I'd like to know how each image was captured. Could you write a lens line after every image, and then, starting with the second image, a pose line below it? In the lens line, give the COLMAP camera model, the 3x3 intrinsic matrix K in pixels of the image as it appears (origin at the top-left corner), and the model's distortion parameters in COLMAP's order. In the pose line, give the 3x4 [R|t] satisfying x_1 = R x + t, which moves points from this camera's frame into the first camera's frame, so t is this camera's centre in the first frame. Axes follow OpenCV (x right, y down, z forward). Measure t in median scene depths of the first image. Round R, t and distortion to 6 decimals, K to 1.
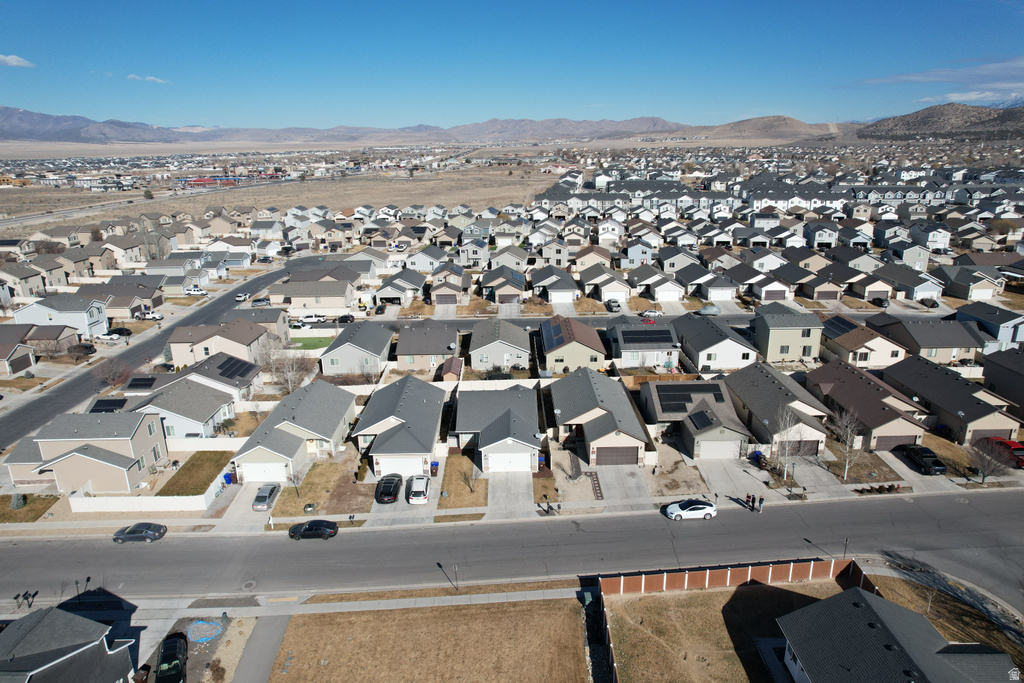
lens RADIAL K [[653.2, 0, 511.5], [0, 653.2, 342.2], [0, 0, 1]] dist [-0.066690, 0.053152]
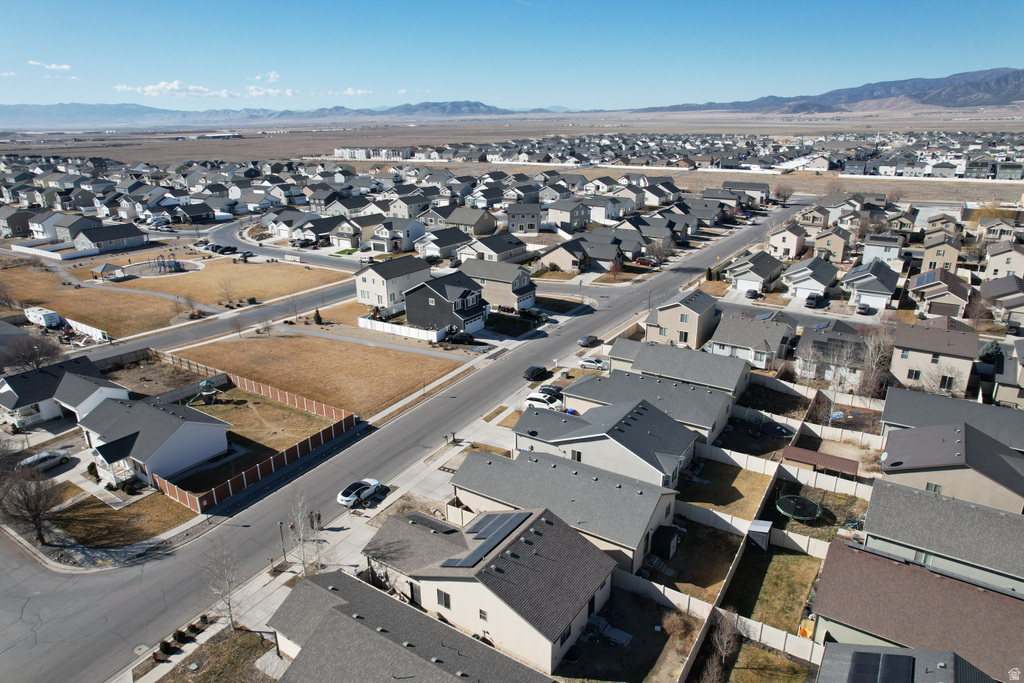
lens RADIAL K [[653.2, 0, 510.7], [0, 653.2, 346.6], [0, 0, 1]] dist [-0.066690, 0.053152]
pose [[-0.554580, 0.299372, -0.776413, 0.396580], [-0.225092, 0.844288, 0.486324, -0.217468], [0.801108, 0.444470, -0.400839, 0.687557]]
